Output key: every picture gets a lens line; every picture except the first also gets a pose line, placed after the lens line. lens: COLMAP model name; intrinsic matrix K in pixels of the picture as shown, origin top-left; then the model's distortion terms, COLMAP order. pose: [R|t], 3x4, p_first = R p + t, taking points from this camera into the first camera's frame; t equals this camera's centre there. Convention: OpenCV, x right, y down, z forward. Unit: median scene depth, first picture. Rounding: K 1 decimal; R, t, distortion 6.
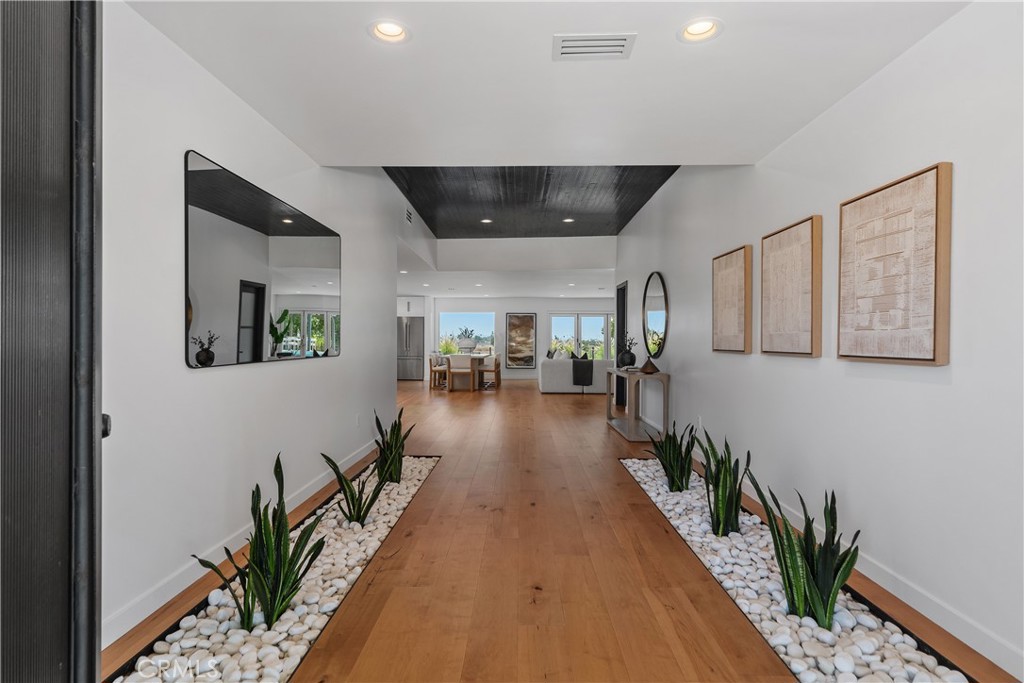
lens RADIAL K [[532.9, 0, 508.6], [0, 532.9, 341.4], [0, 0, 1]] dist [0.000447, 0.000393]
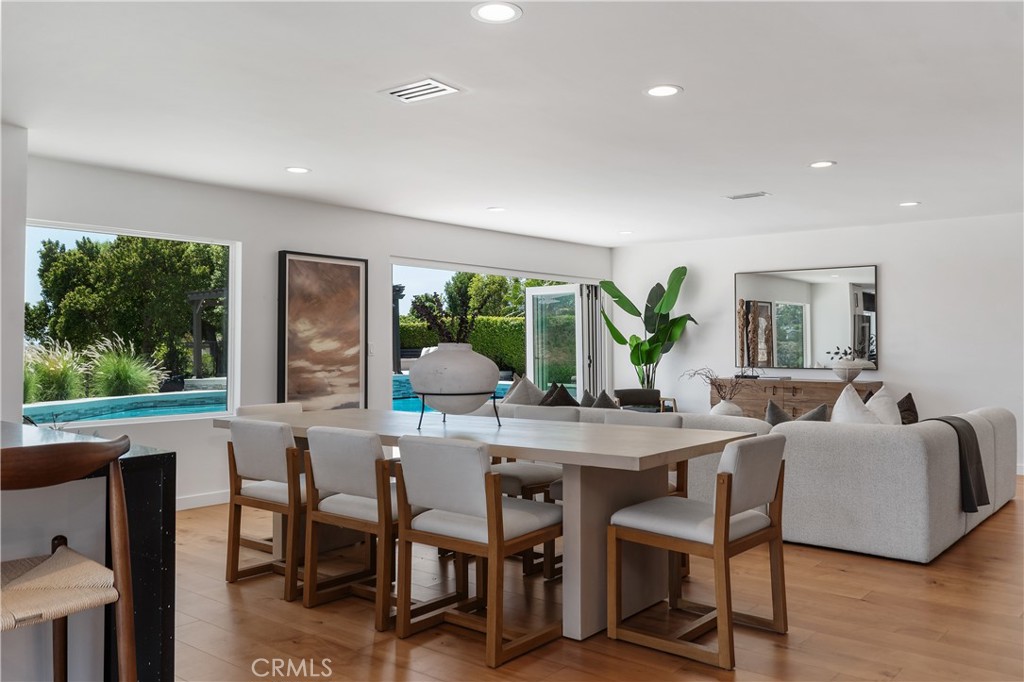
lens RADIAL K [[836.2, 0, 505.6], [0, 836.2, 322.1], [0, 0, 1]] dist [0.017948, -0.002778]
pose [[0.618975, 0.021363, 0.785120, -0.271868], [0.001478, 0.999597, -0.028365, -0.004372], [-0.785409, 0.018717, 0.618694, 0.655170]]
